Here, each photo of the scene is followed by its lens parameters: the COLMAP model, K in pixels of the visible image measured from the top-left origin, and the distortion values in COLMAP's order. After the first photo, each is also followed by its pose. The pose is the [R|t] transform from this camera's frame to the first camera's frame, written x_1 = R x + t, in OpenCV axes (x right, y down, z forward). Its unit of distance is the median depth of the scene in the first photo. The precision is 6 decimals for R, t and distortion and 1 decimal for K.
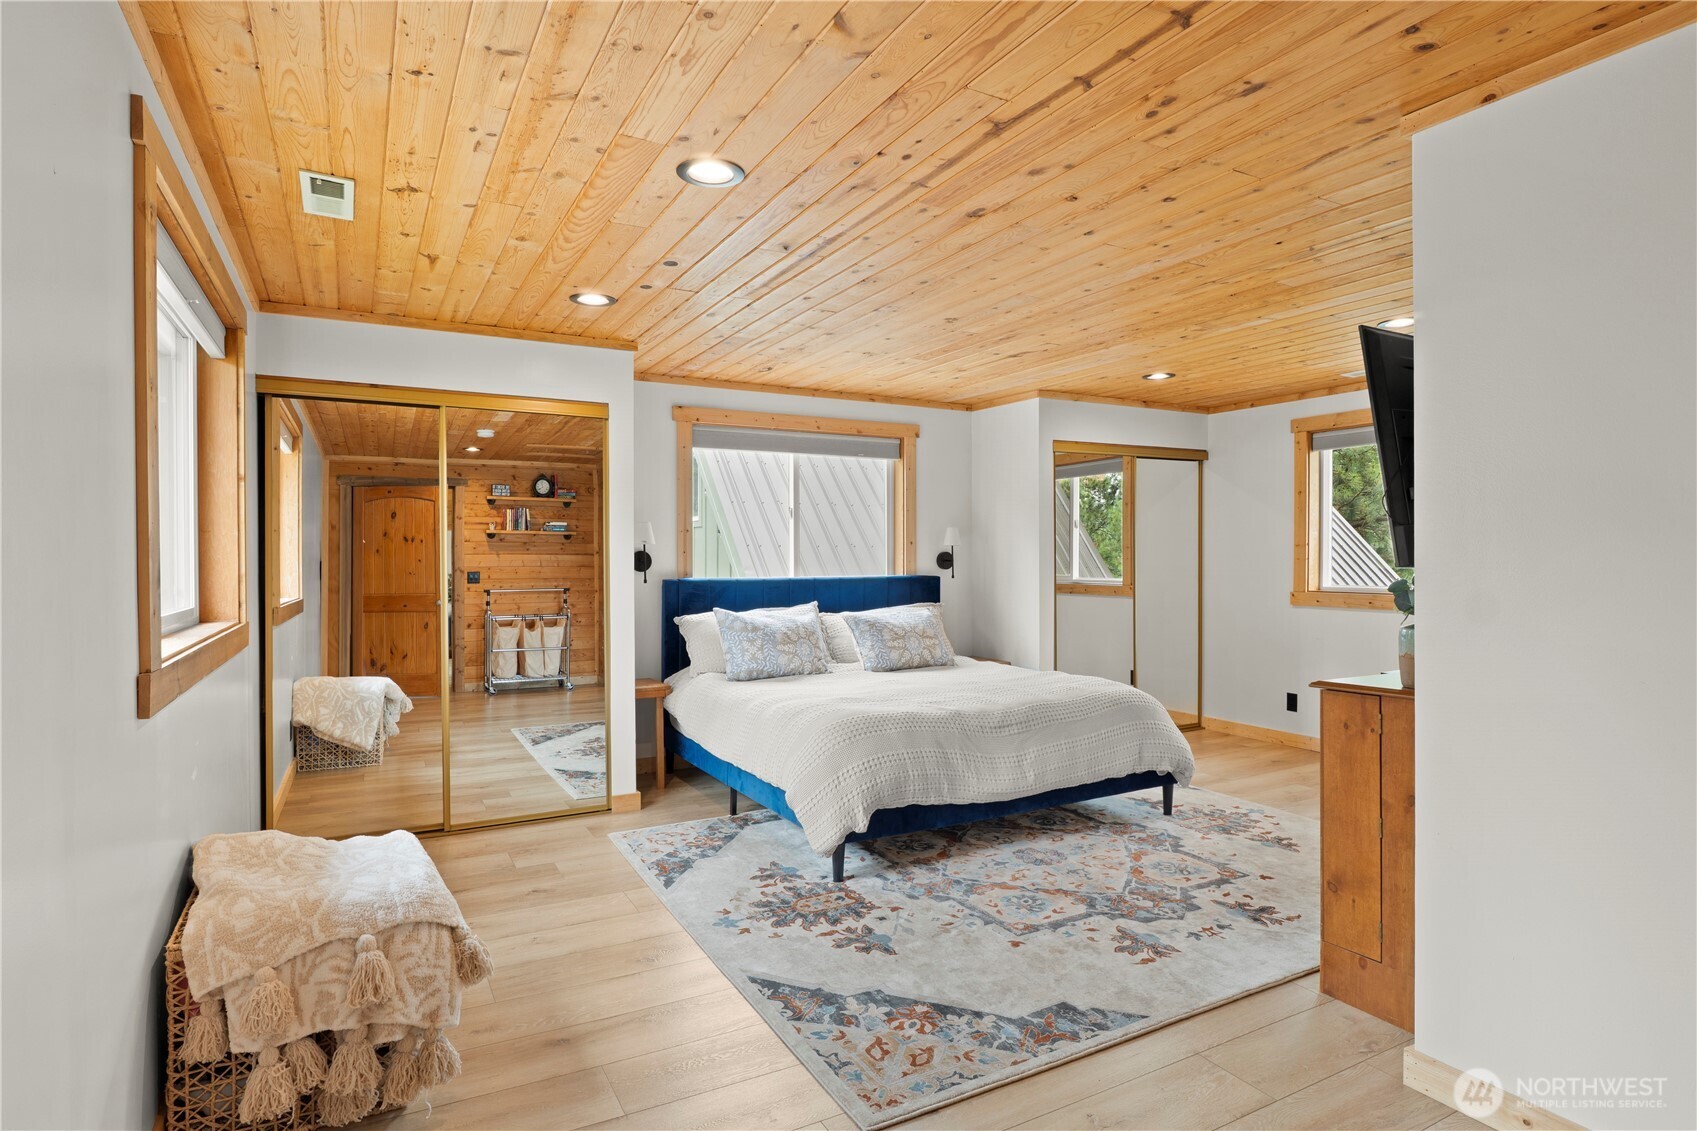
lens RADIAL K [[889.2, 0, 848.5], [0, 889.2, 565.5], [0, 0, 1]] dist [-0.016561, -0.000256]
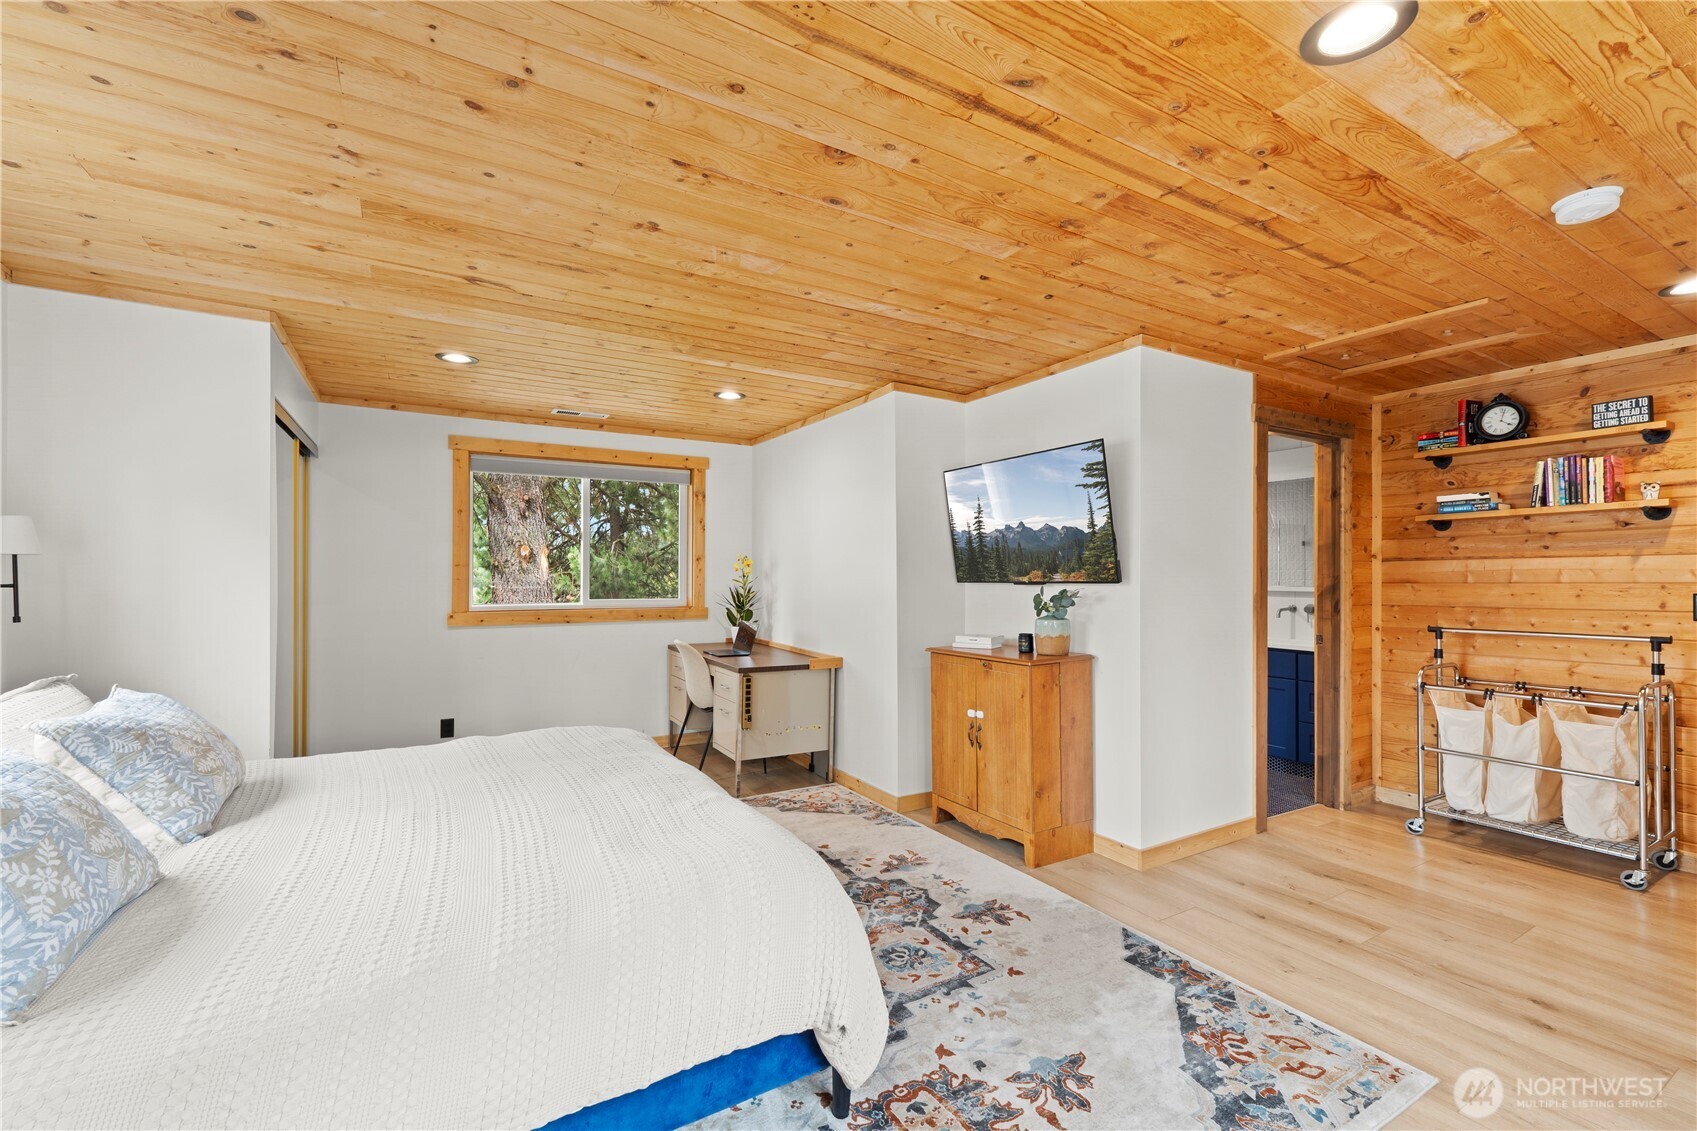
lens RADIAL K [[721.8, 0, 844.8], [0, 721.8, 573.2], [0, 0, 1]] dist [0.003950, 0.000172]
pose [[-0.028305, 0.004956, 0.999587, -0.582293], [0.009972, 0.999939, -0.004675, -0.011411], [-0.999550, 0.009836, -0.028353, 1.158926]]
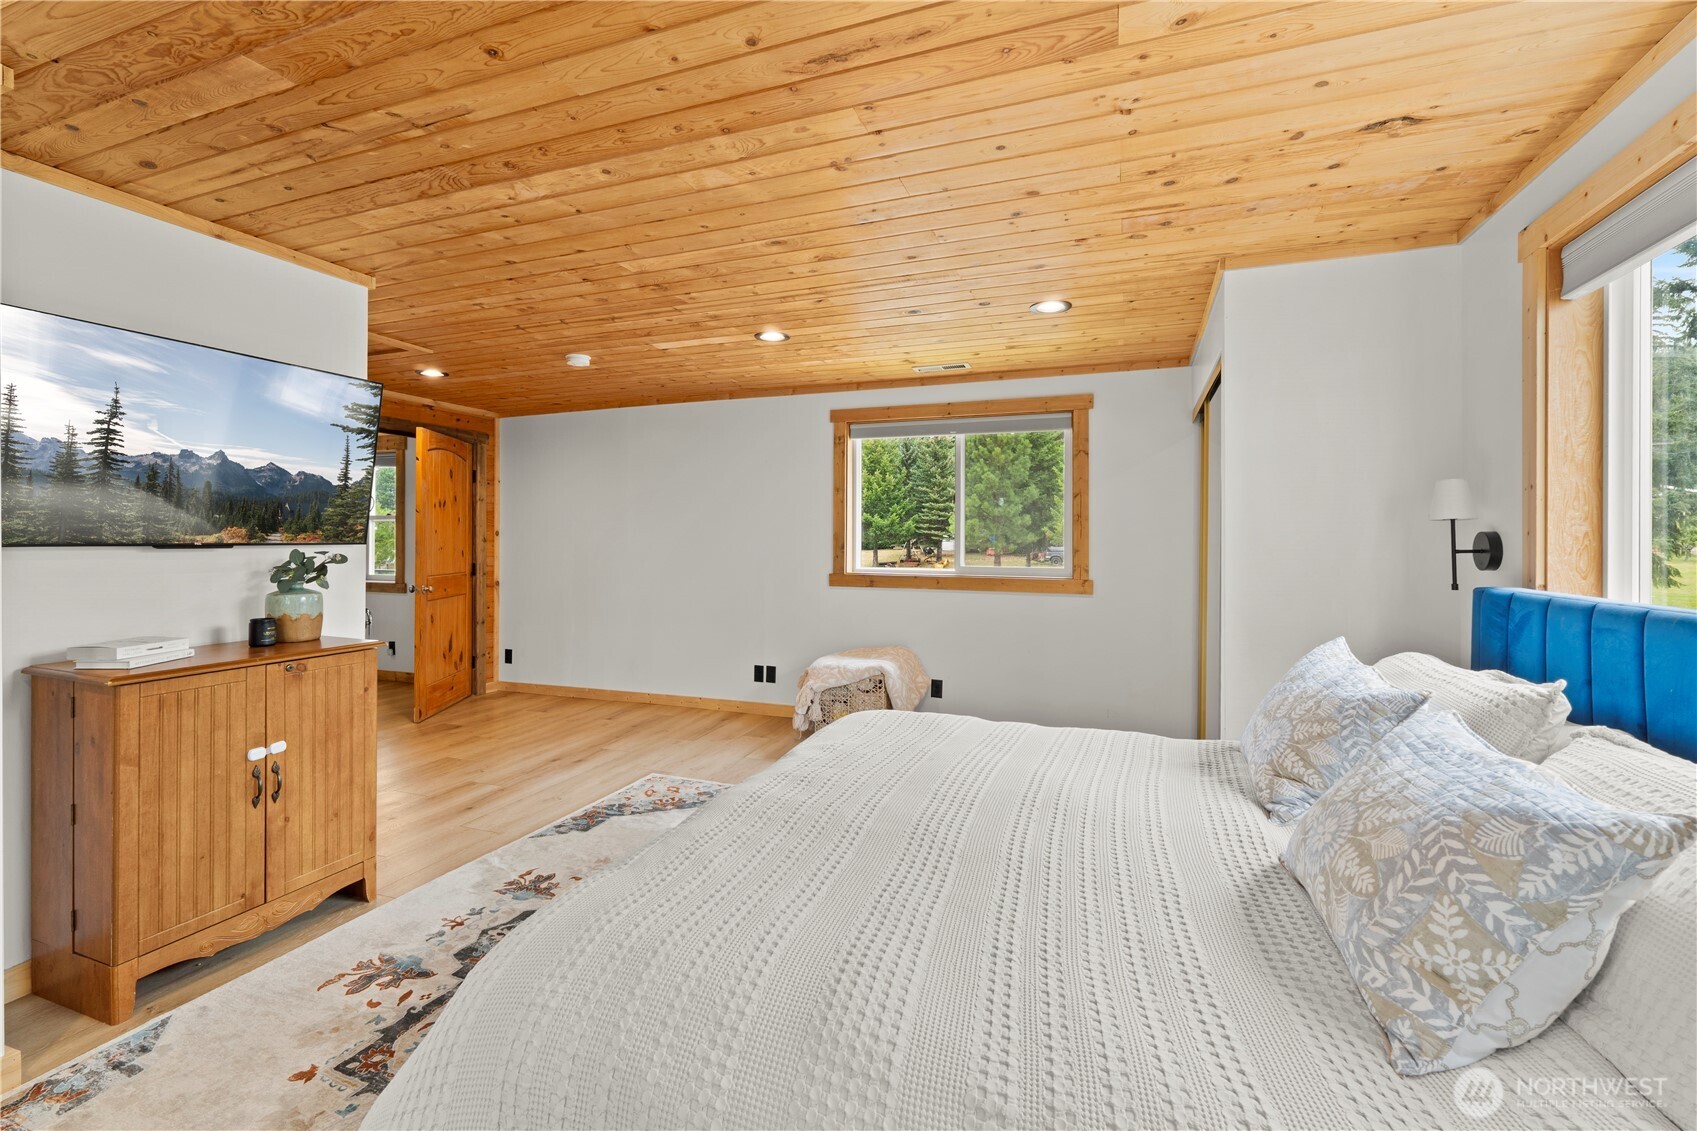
lens RADIAL K [[728.2, 0, 848.3], [0, 728.2, 543.9], [0, 0, 1]] dist [0.001027, 0.000091]
pose [[-0.760309, -0.001645, -0.649560, 0.596738], [-0.012137, 0.999858, 0.011675, -0.017666], [0.649449, 0.016760, -0.760221, 1.866276]]
